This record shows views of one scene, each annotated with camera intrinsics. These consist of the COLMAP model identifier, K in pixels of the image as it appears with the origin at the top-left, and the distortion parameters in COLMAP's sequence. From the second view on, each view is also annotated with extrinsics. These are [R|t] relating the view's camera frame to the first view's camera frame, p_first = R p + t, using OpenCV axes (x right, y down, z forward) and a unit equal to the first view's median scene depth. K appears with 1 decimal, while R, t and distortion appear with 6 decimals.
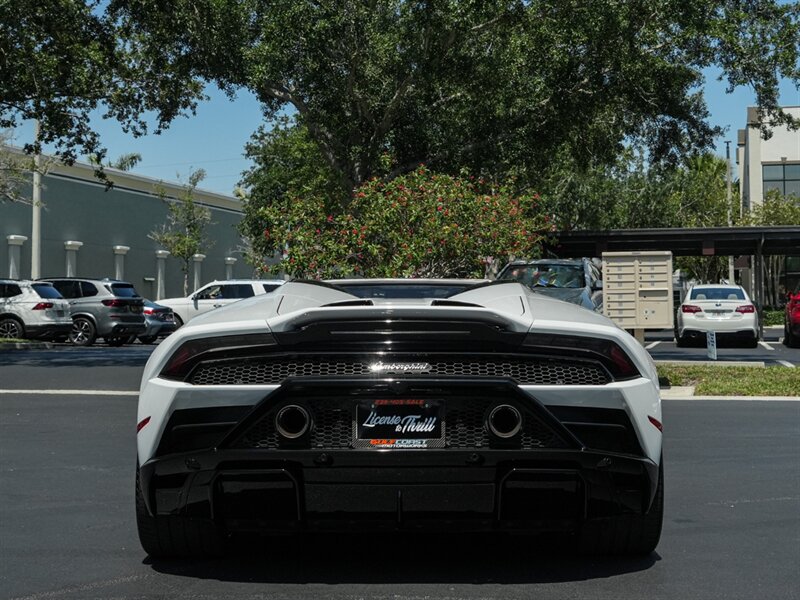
lens RADIAL K [[1392.3, 0, 436.7], [0, 1392.3, 236.0], [0, 0, 1]] dist [-0.033046, -0.146880]
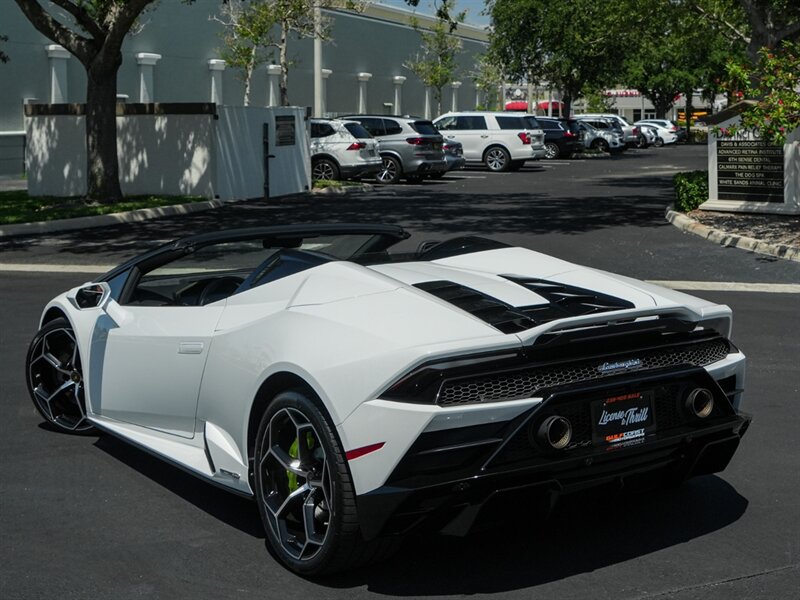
lens RADIAL K [[1298.2, 0, 503.9], [0, 1298.2, 221.0], [0, 0, 1]] dist [-0.064756, 0.084054]
pose [[0.996945, 0.004894, -0.077956, -0.126700], [0.005108, 0.991815, 0.127585, -0.016700], [0.077942, -0.127593, 0.988759, 0.103361]]
